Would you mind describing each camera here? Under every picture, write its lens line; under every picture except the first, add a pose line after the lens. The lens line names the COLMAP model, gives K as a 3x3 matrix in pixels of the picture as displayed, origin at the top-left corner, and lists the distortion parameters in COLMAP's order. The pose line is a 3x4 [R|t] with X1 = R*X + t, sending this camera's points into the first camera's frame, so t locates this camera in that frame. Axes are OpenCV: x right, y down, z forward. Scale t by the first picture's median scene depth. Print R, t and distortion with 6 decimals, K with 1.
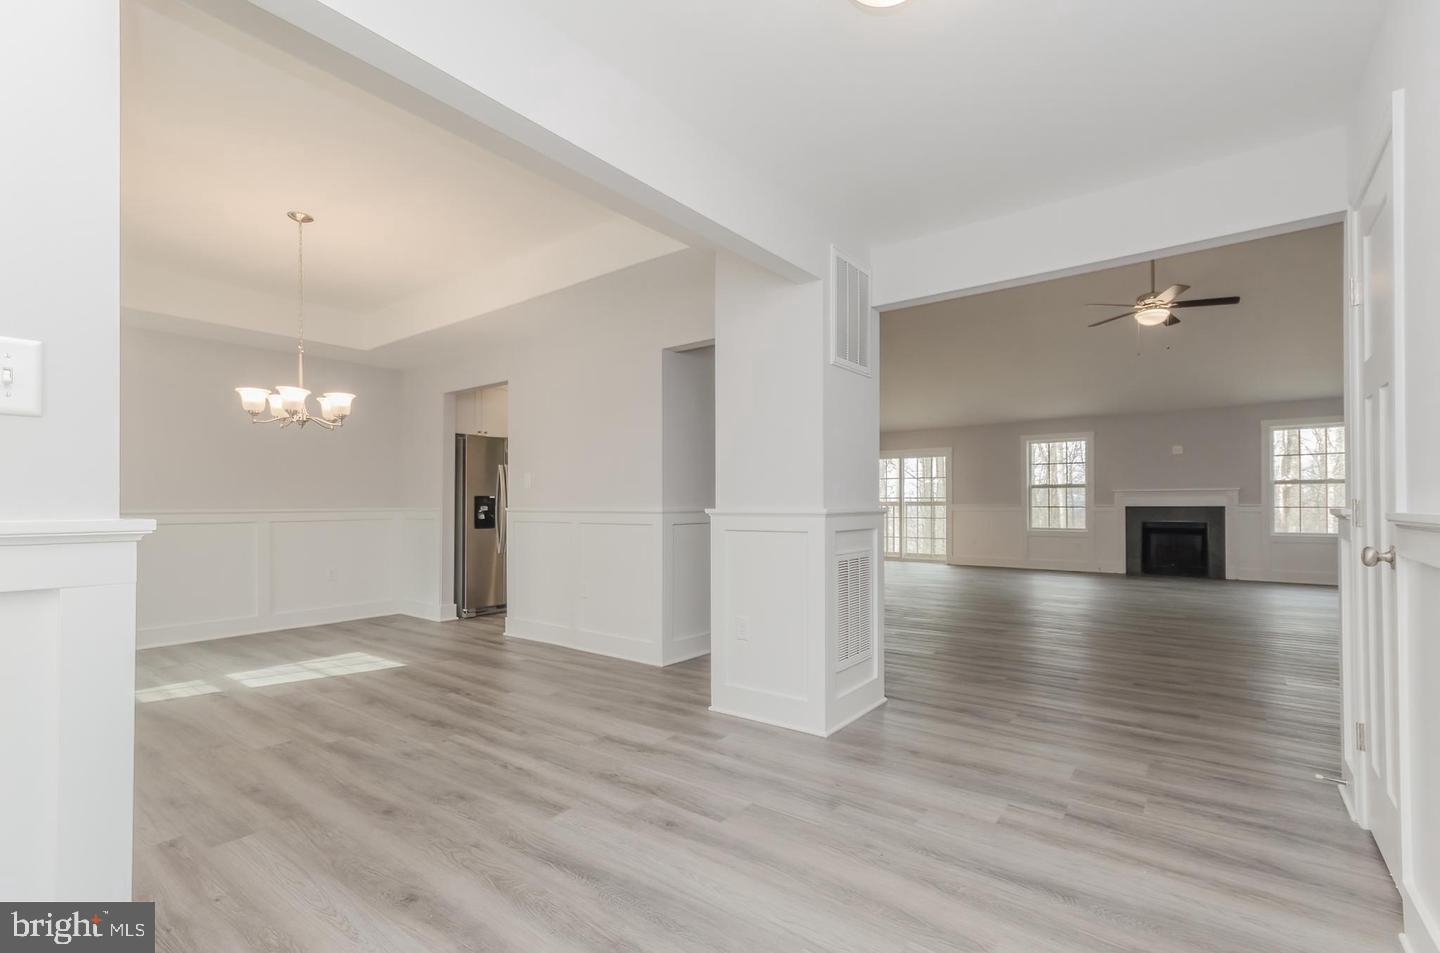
lens RADIAL K [[649.9, 0, 764.1], [0, 649.9, 494.4], [0, 0, 1]] dist [0.015002, -0.000153]
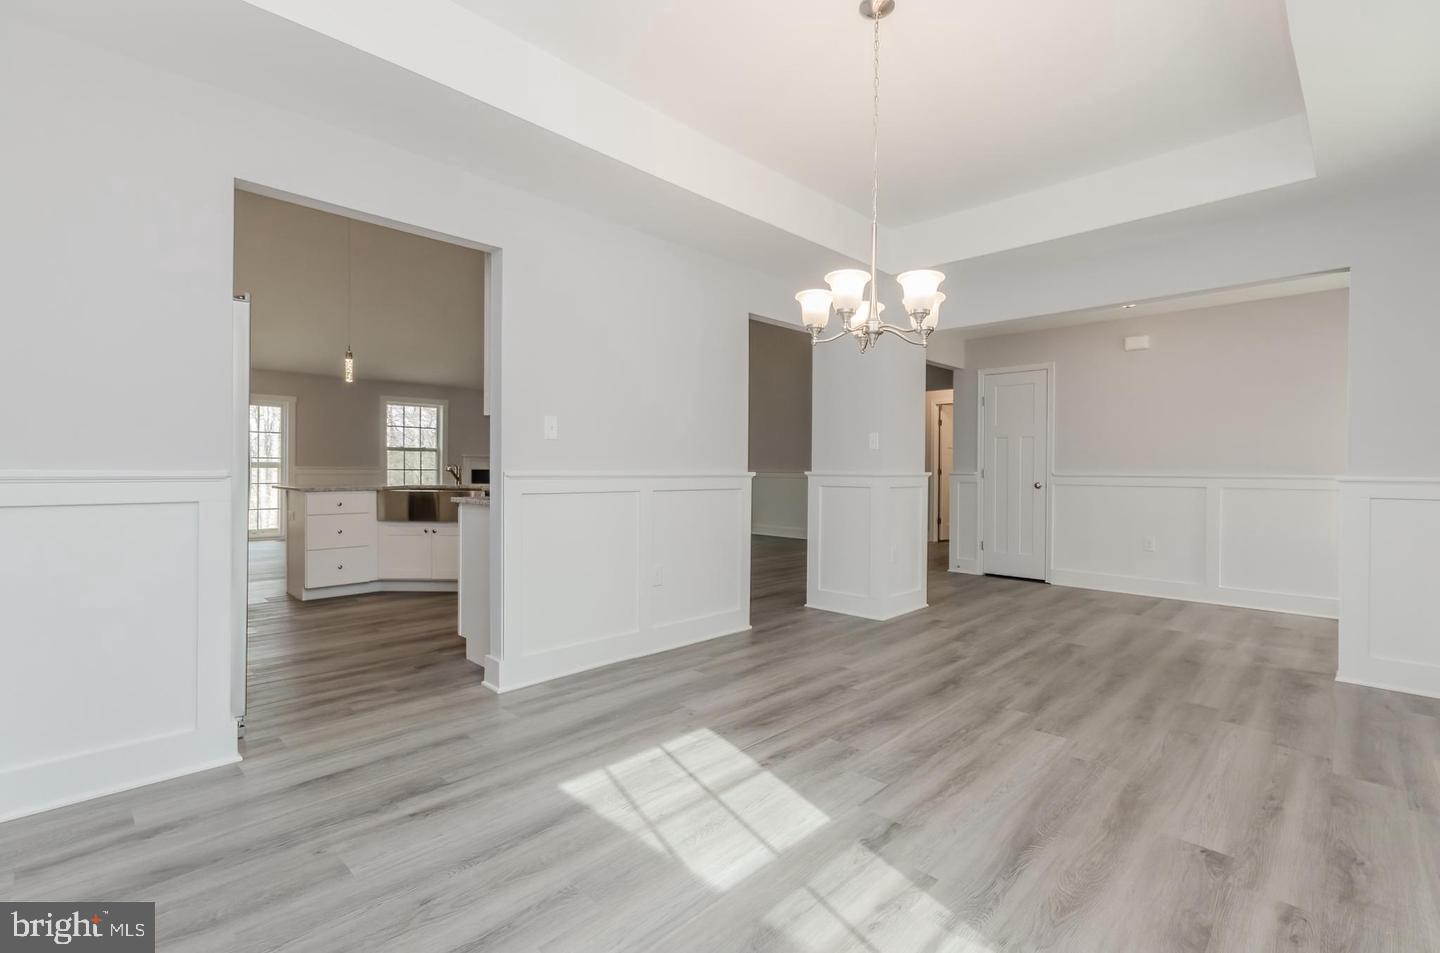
lens RADIAL K [[649.9, 0, 720.9], [0, 649.9, 469.0], [0, 0, 1]] dist [0.015002, -0.000153]
pose [[0.138824, 0.001936, 0.990315, -1.270339], [-0.019713, 0.999805, 0.000808, 0.019021], [-0.990121, -0.019634, 0.138836, 0.994894]]
